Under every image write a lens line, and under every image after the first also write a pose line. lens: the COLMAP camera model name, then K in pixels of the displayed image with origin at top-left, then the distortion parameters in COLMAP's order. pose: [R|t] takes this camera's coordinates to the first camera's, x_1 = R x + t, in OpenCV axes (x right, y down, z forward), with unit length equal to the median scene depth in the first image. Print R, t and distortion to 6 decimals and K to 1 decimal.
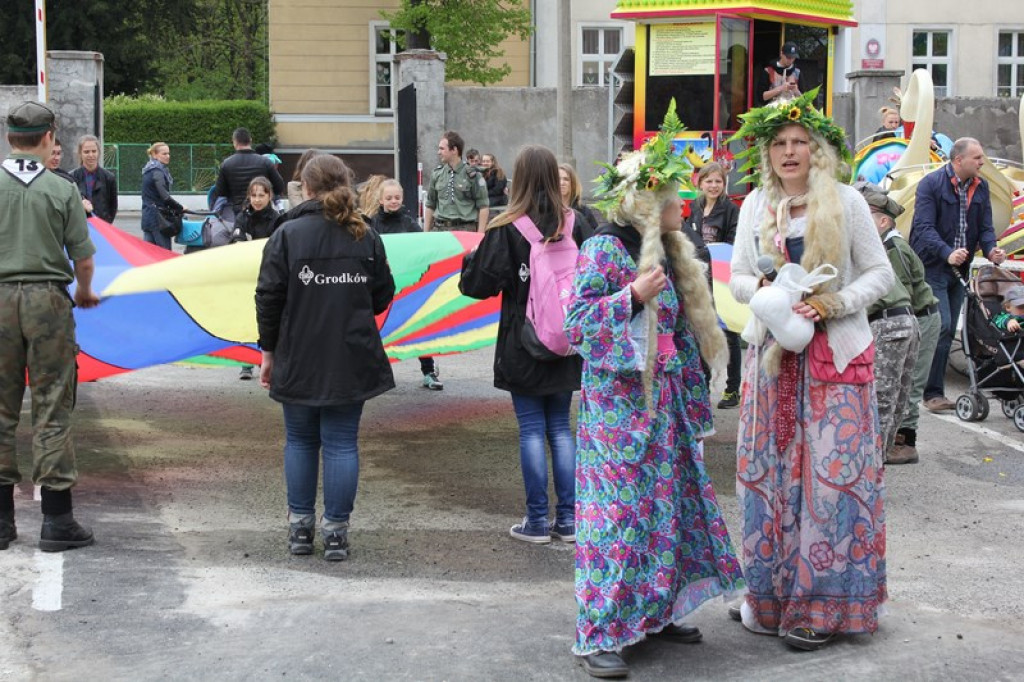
lens RADIAL K [[1953.2, 0, 512.0], [0, 1953.2, 341.0], [0, 0, 1]] dist [0.036982, 0.166183]
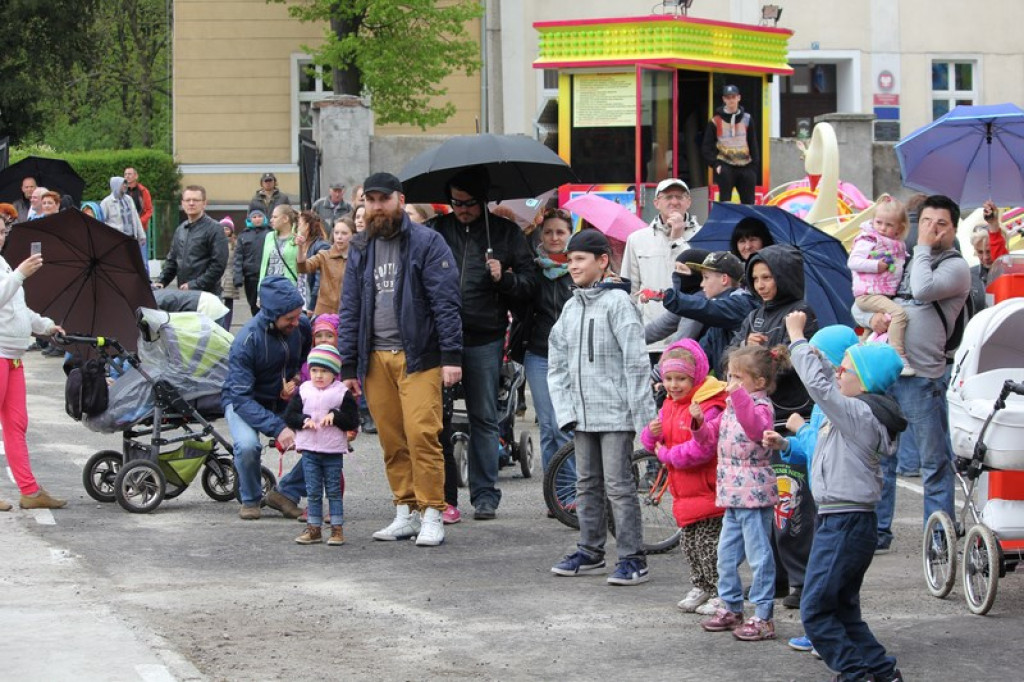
lens RADIAL K [[2846.3, 0, 512.0], [0, 2846.3, 341.0], [0, 0, 1]] dist [-0.379084, 0.394999]
pose [[0.999951, -0.009886, -0.000898, 0.024393], [0.009832, 0.998810, -0.047778, 0.021535], [0.001369, 0.047767, 0.998858, -0.234666]]
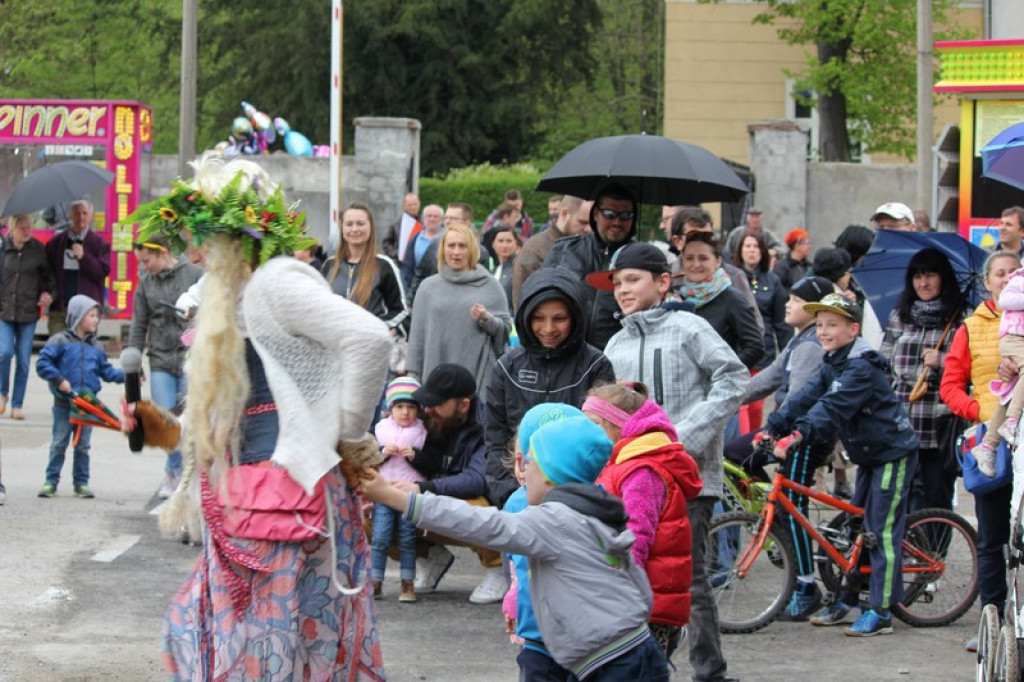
lens RADIAL K [[2846.3, 0, 512.0], [0, 2846.3, 341.0], [0, 0, 1]] dist [-0.379084, 0.394999]
pose [[0.971744, 0.027004, -0.234486, 0.101693], [-0.041393, 0.997535, -0.056661, 0.017506], [0.232378, 0.064766, 0.970467, -0.170929]]
